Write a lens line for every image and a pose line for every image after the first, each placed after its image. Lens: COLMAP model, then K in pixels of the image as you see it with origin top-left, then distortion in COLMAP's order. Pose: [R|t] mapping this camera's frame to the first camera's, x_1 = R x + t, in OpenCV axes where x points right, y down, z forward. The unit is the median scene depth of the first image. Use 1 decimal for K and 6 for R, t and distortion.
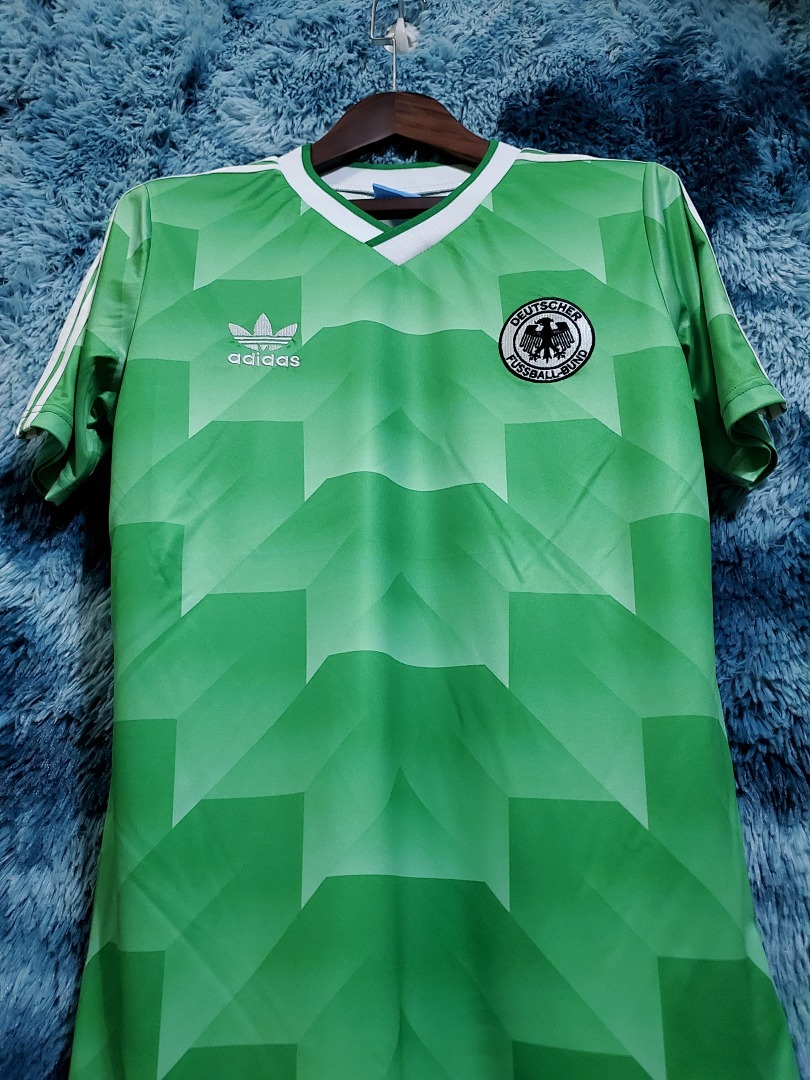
lens RADIAL K [[800.1, 0, 402.1], [0, 800.1, 536.7], [0, 0, 1]] dist [-0.034759, 0.028928]
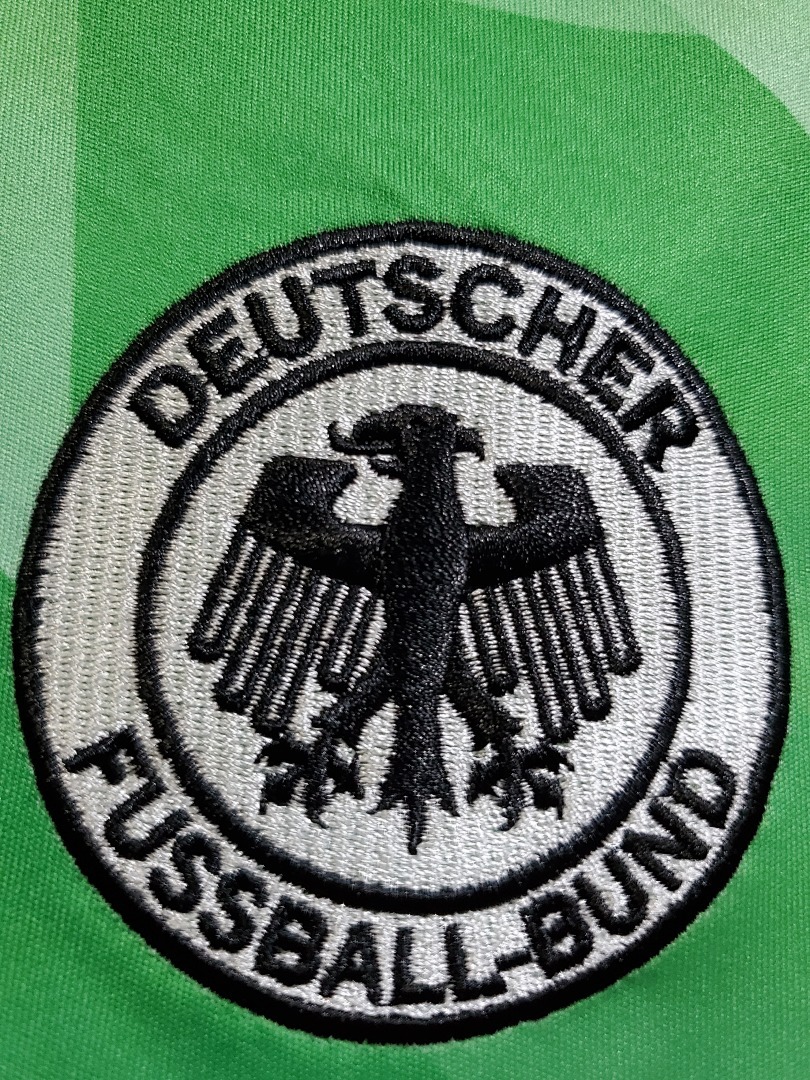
lens RADIAL K [[800.1, 0, 406.0], [0, 800.1, 539.8], [0, 0, 1]] dist [-0.034759, 0.028928]
pose [[0.961970, 0.017601, 0.272588, 0.149550], [-0.079683, 0.972600, 0.218405, -0.290233], [-0.261275, -0.231820, 0.937014, 0.909946]]
